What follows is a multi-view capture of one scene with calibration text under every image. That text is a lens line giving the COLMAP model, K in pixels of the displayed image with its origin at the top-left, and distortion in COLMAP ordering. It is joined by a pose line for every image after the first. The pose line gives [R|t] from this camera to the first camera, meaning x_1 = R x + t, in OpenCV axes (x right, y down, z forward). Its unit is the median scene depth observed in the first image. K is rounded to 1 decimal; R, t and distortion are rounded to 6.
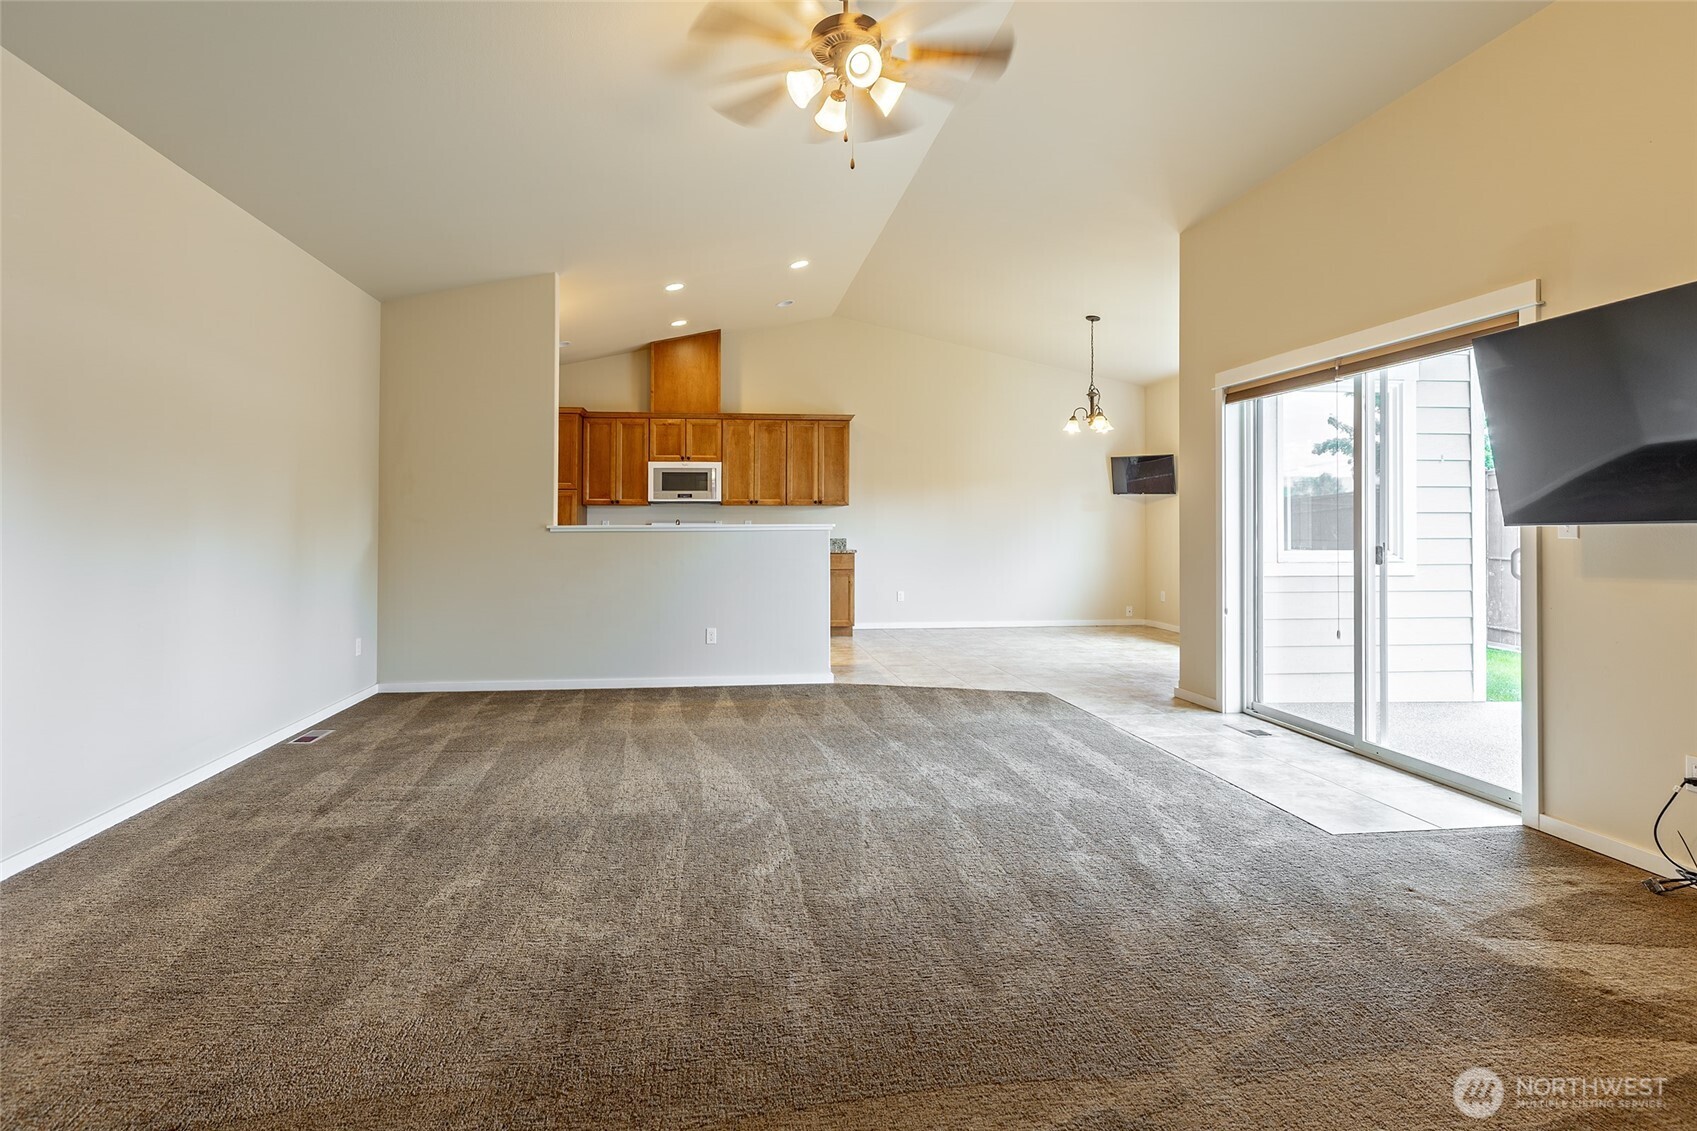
lens RADIAL K [[797.0, 0, 780.4], [0, 797.0, 522.9], [0, 0, 1]] dist [0.001233, -0.000604]
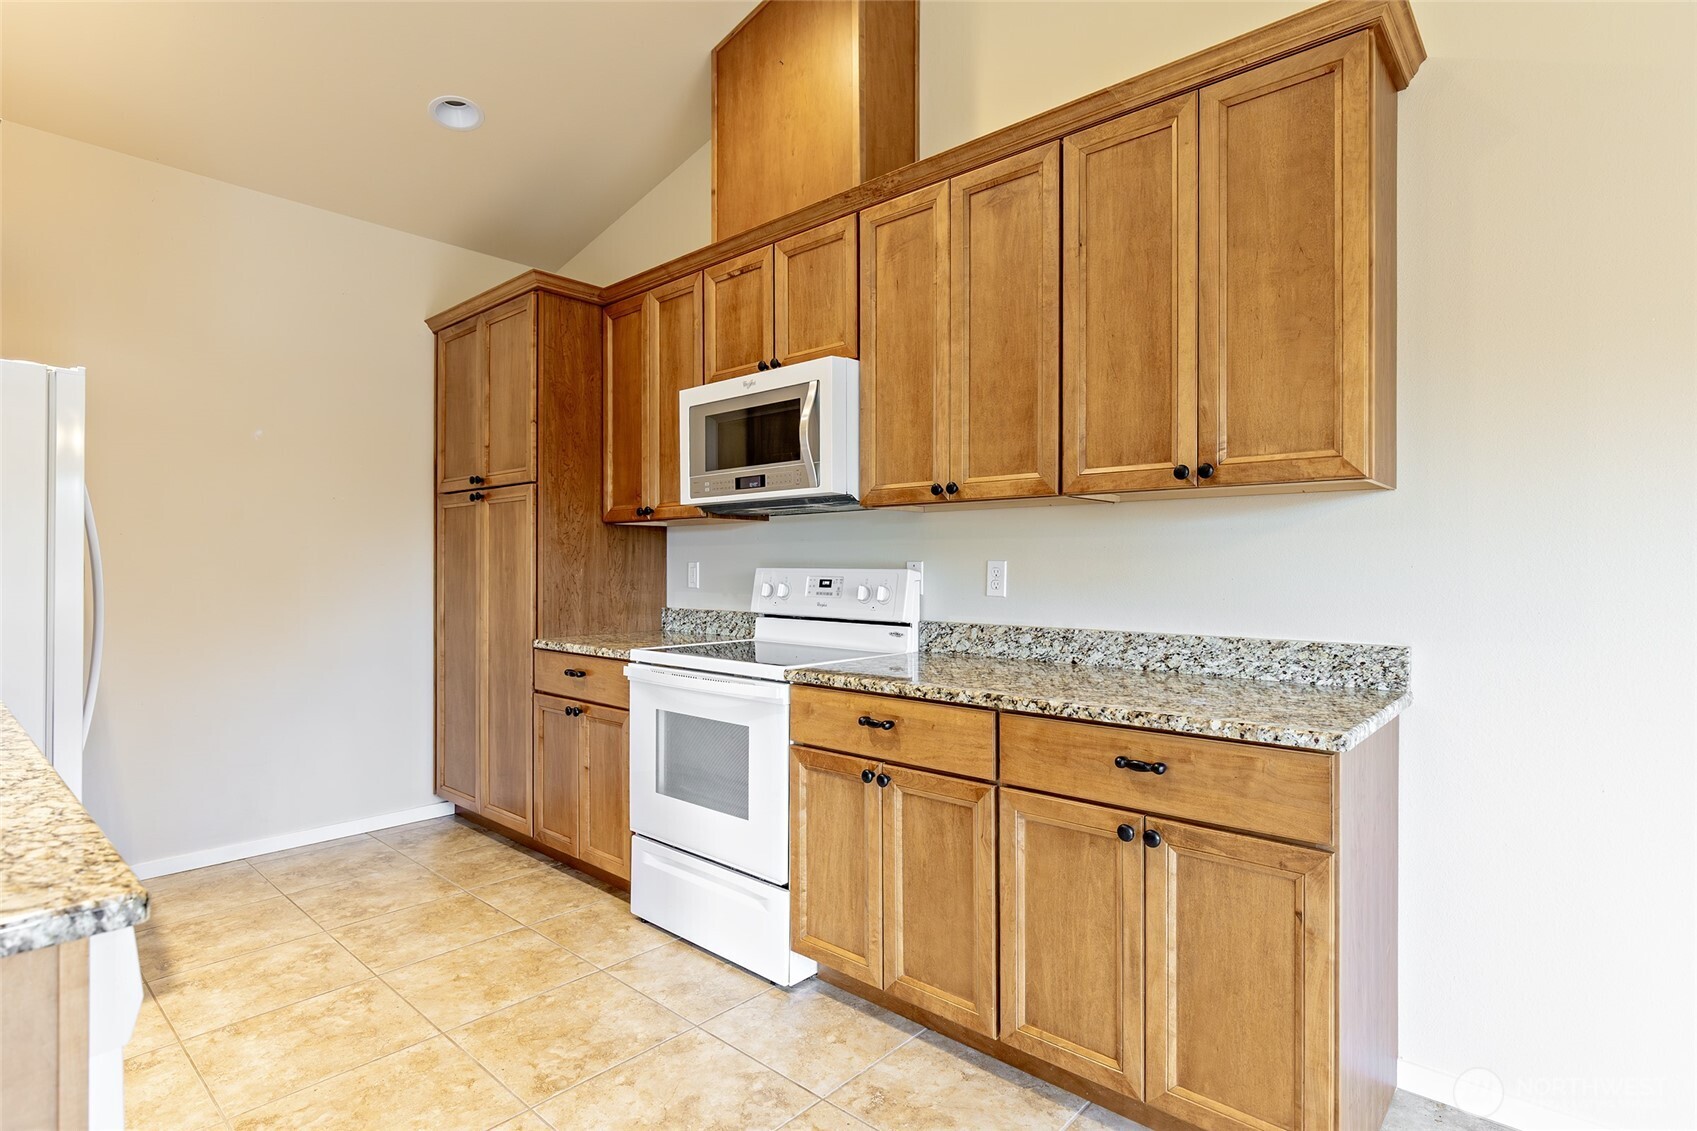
lens RADIAL K [[868.3, 0, 848.5], [0, 868.3, 565.5], [0, 0, 1]] dist [-0.002495, -0.000980]
pose [[0.676755, 0.001841, -0.736206, 0.158099], [-0.001195, 0.999998, 0.001403, -0.001821], [0.736208, -0.000070, 0.676756, 0.796755]]
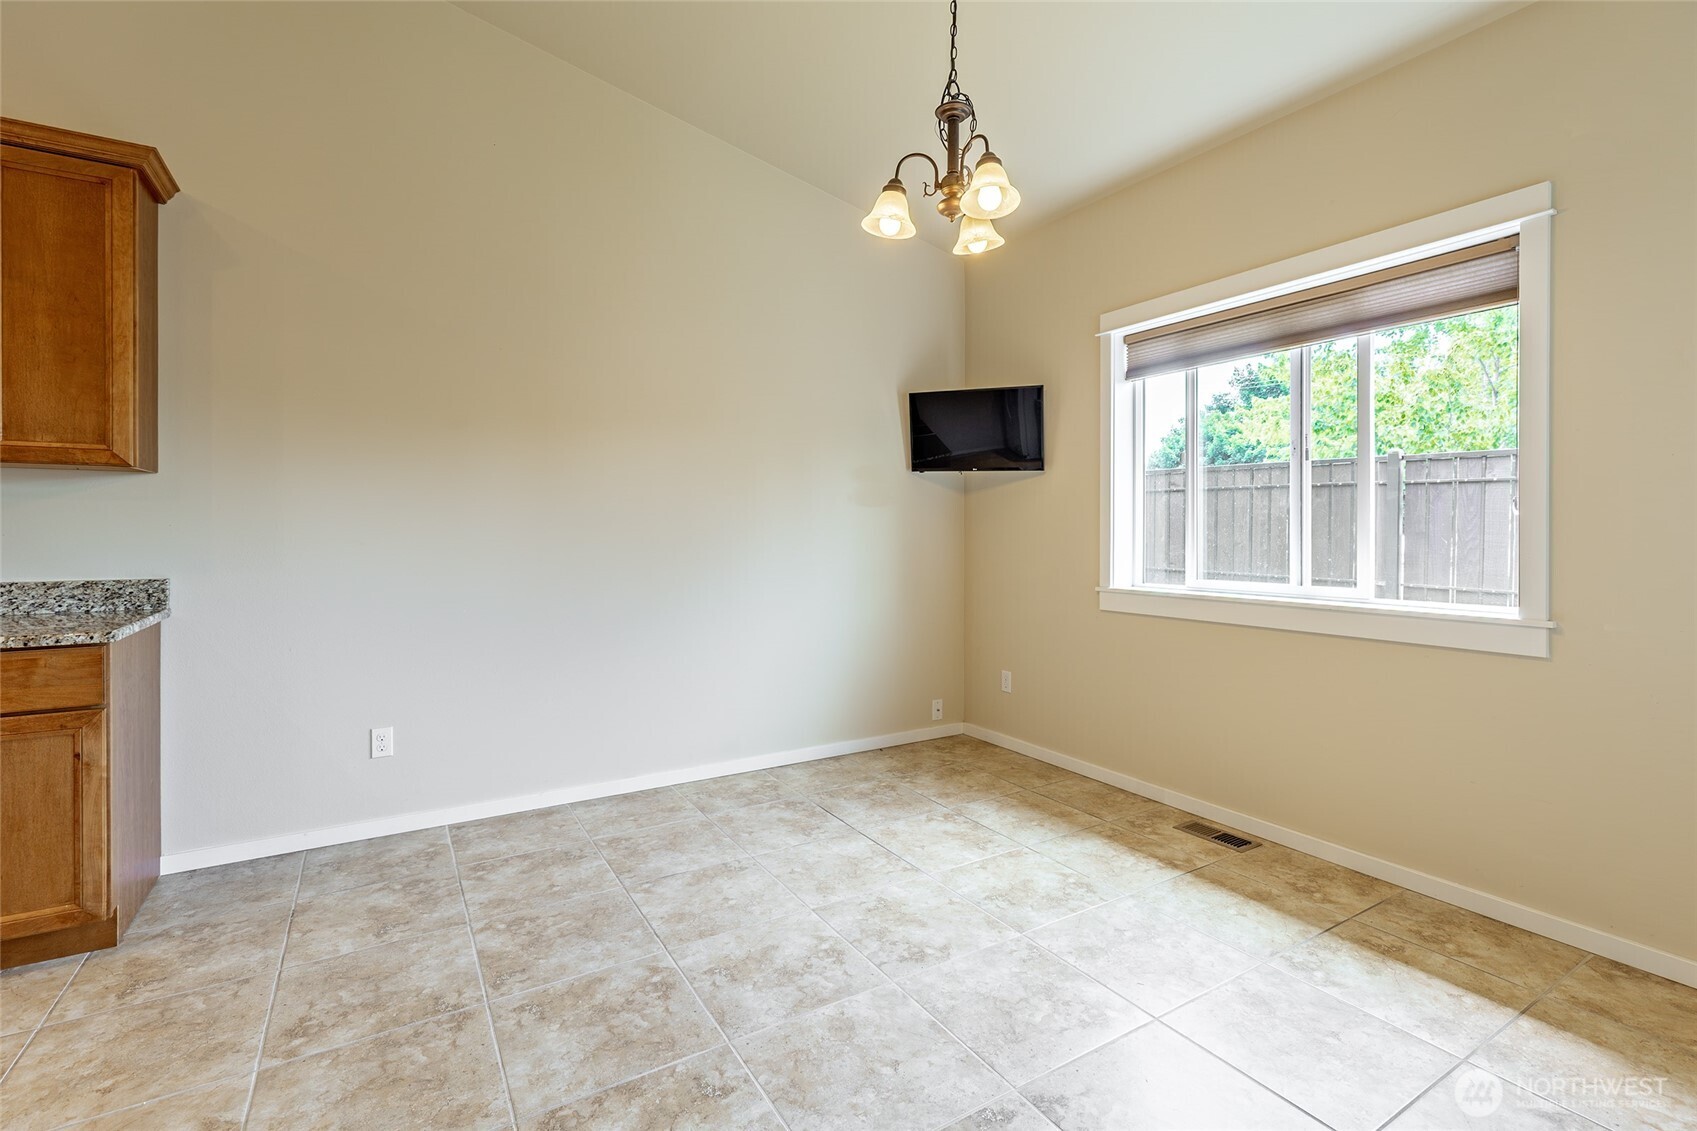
lens RADIAL K [[759.6, 0, 859.7], [0, 759.6, 533.4], [0, 0, 1]] dist [0.000629, -0.000045]
pose [[0.895898, 0.002562, 0.444252, 0.203483], [-0.007236, 0.999935, 0.008825, -0.002838], [-0.444200, -0.011121, 0.895858, 0.663398]]
